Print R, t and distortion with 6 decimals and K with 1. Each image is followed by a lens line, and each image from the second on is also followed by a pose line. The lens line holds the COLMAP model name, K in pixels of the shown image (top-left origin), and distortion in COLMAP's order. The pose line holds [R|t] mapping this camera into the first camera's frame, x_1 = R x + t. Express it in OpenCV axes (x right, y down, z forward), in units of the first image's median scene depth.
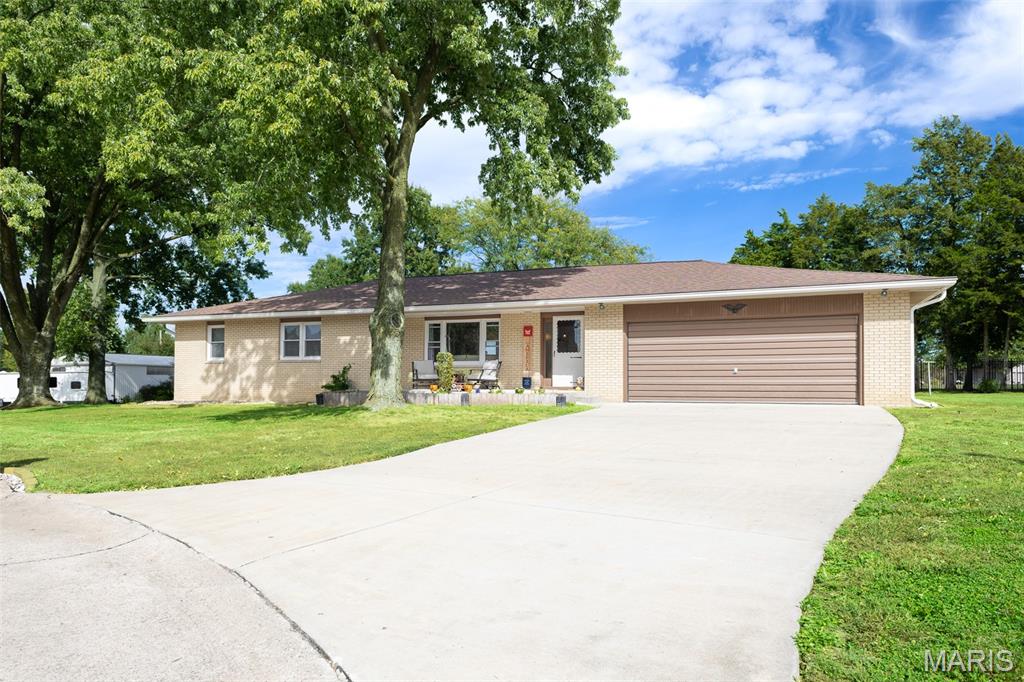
lens RADIAL K [[664.2, 0, 509.4], [0, 664.2, 340.0], [0, 0, 1]] dist [0.028214, 0.001499]
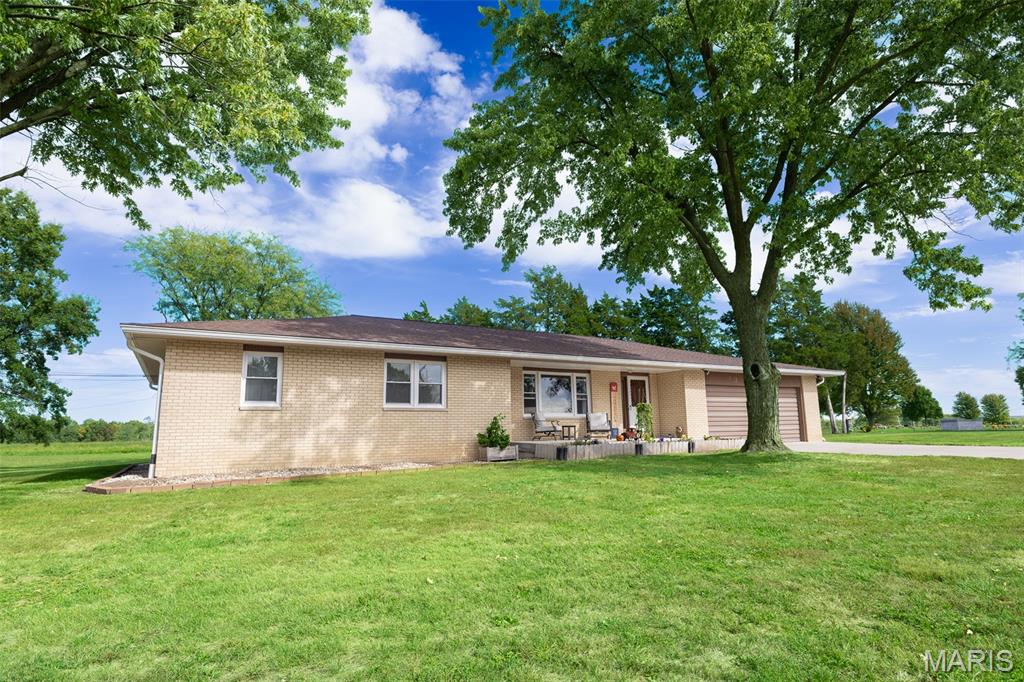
lens RADIAL K [[544.3, 0, 480.4], [0, 544.3, 324.3], [0, 0, 1]] dist [-0.012793, 0.000734]
pose [[0.640998, 0.139231, 0.754809, -0.741568], [-0.031686, 0.987372, -0.155221, 0.029103], [-0.766888, 0.075579, 0.637315, 0.506058]]
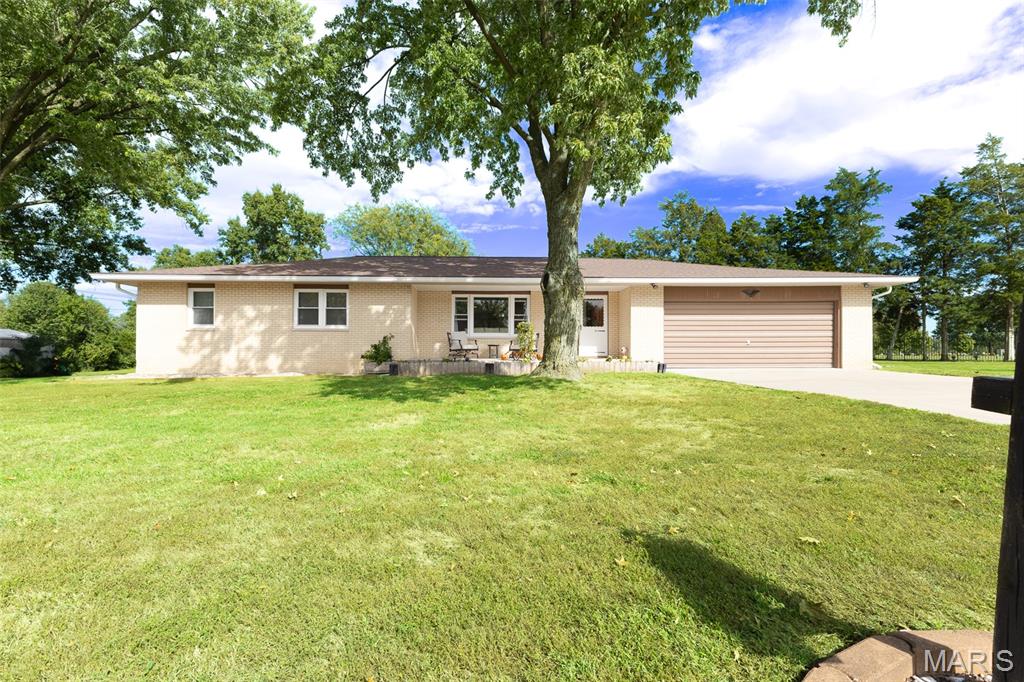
lens RADIAL K [[457.4, 0, 477.4], [0, 457.4, 333.2], [0, 0, 1]] dist [-0.014246, 0.000833]
pose [[0.914547, 0.018643, 0.404050, -0.358859], [-0.022786, 0.999726, 0.005447, 0.026273], [-0.403838, -0.014188, 0.914721, 0.312672]]
